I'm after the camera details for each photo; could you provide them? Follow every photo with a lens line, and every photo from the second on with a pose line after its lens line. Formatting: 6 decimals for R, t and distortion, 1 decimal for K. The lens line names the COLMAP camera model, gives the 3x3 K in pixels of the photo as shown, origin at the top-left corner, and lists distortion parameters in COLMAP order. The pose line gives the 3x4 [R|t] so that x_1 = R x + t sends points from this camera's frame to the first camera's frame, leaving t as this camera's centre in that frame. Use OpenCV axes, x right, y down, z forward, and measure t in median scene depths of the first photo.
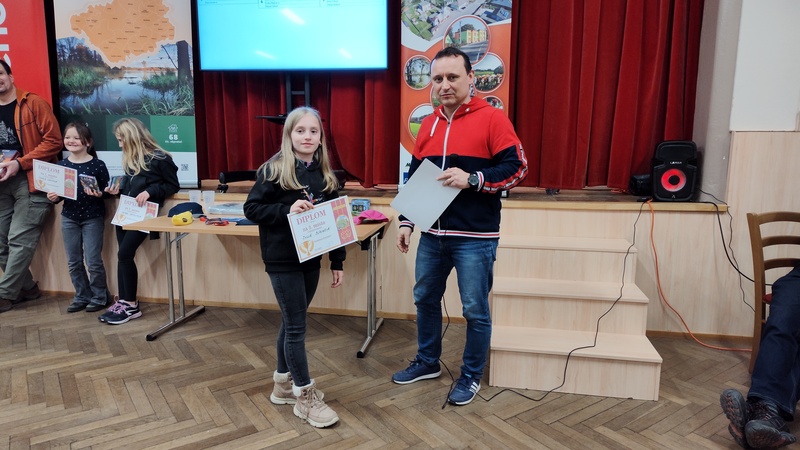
lens RADIAL K [[526.3, 0, 411.5], [0, 526.3, 226.9], [0, 0, 1]] dist [0.038124, -0.043474]
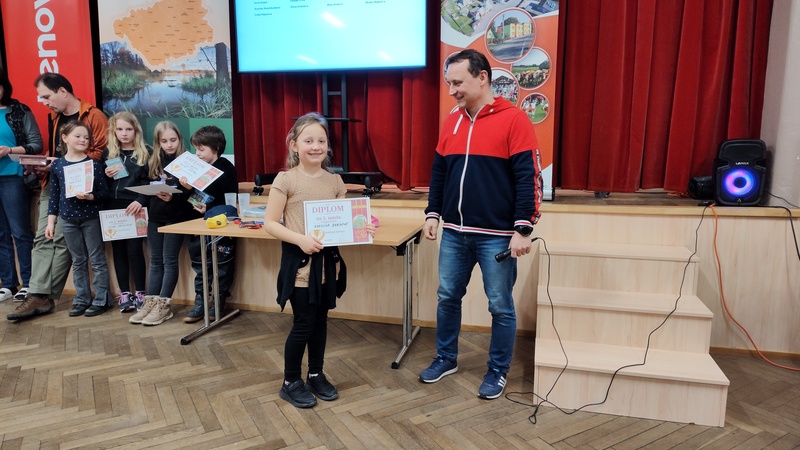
lens RADIAL K [[530.8, 0, 404.5], [0, 530.8, 225.6], [0, 0, 1]] dist [0.059841, -0.072302]
pose [[0.996297, 0.006605, -0.085729, 0.000615], [-0.007386, 0.999934, -0.008793, -0.001557], [0.085665, 0.009394, 0.996280, 0.032657]]
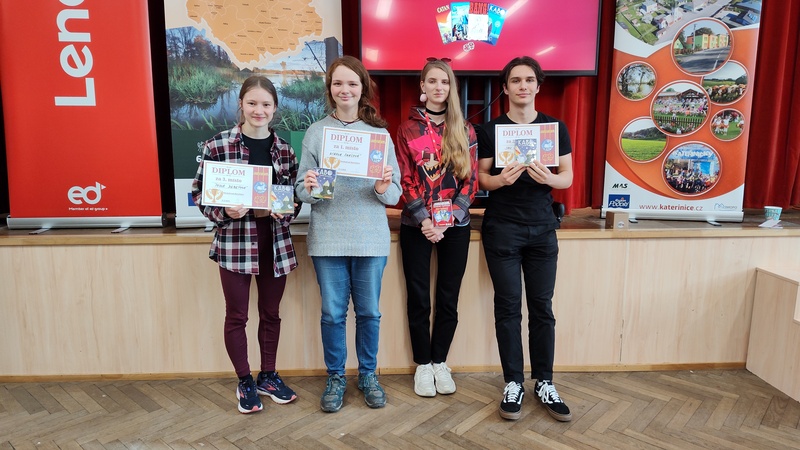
lens RADIAL K [[528.9, 0, 401.6], [0, 528.9, 212.7], [0, 0, 1]] dist [0.049517, -0.033548]
pose [[0.976614, -0.038015, 0.211612, -0.570413], [0.042606, 0.998944, -0.017173, -0.079819], [-0.210736, 0.025787, 0.977203, 0.234758]]
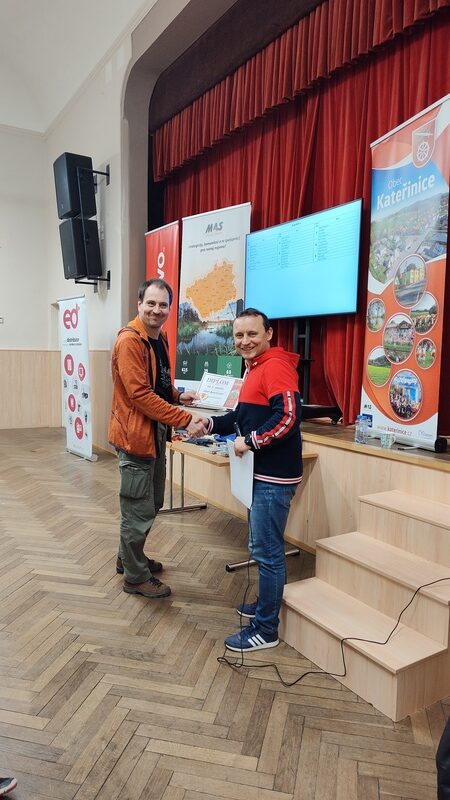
lens RADIAL K [[530.8, 0, 225.0], [0, 530.8, 400.0], [0, 0, 1]] dist [0.059841, -0.072302]
pose [[0.667969, 0.066628, -0.741200, 0.591320], [-0.135997, 0.990141, -0.033555, -0.064072], [0.731657, 0.123215, 0.670445, 0.143561]]
